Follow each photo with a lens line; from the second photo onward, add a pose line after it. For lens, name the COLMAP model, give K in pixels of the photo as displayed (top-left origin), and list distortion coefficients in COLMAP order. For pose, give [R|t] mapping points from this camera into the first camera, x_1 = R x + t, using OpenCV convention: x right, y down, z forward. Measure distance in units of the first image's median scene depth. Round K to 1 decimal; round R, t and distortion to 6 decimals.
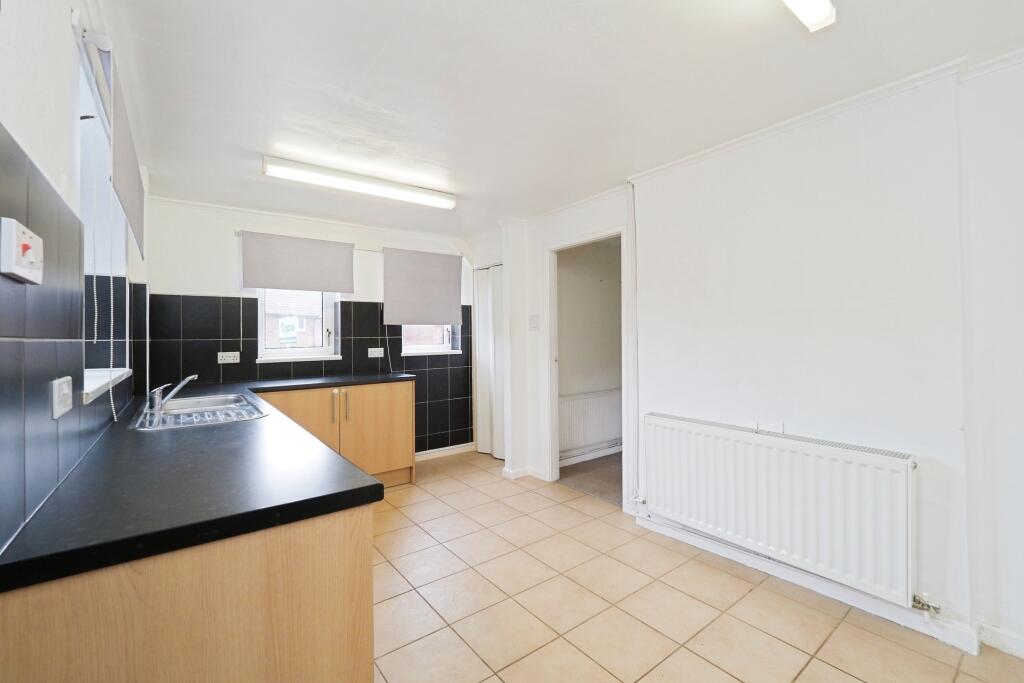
lens RADIAL K [[429.2, 0, 493.4], [0, 429.2, 339.0], [0, 0, 1]] dist [-0.003312, -0.001373]
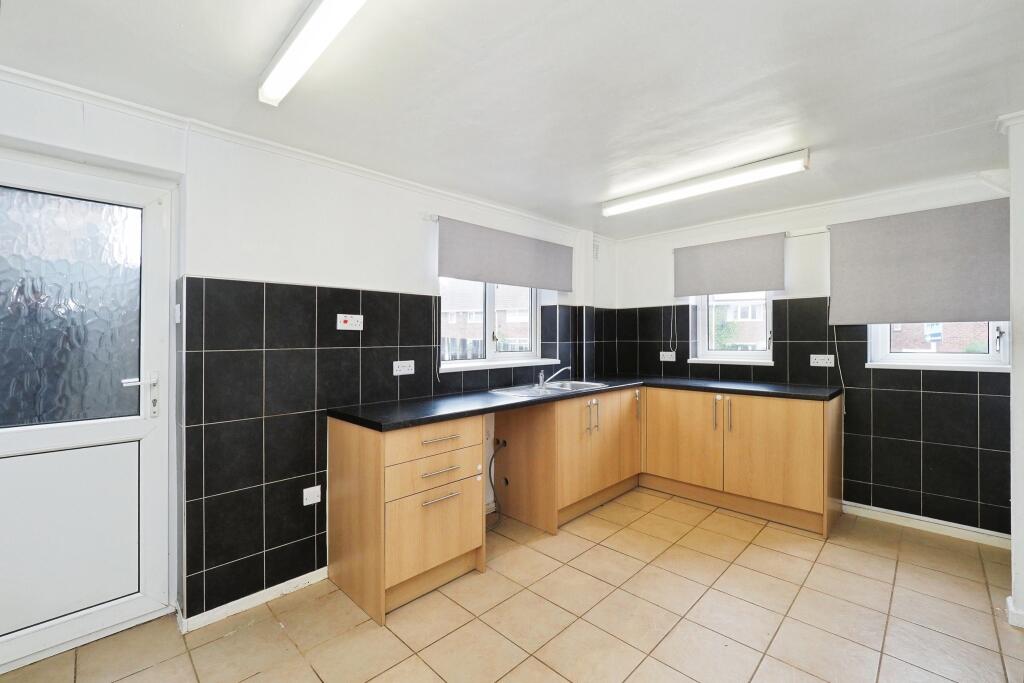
lens RADIAL K [[429.2, 0, 496.7], [0, 429.2, 333.7], [0, 0, 1]] dist [-0.003312, -0.001373]
pose [[0.142101, 0.002066, -0.989850, 0.472319], [0.000309, 0.999998, 0.002131, -0.021931], [0.989852, -0.000608, 0.142100, 0.325916]]
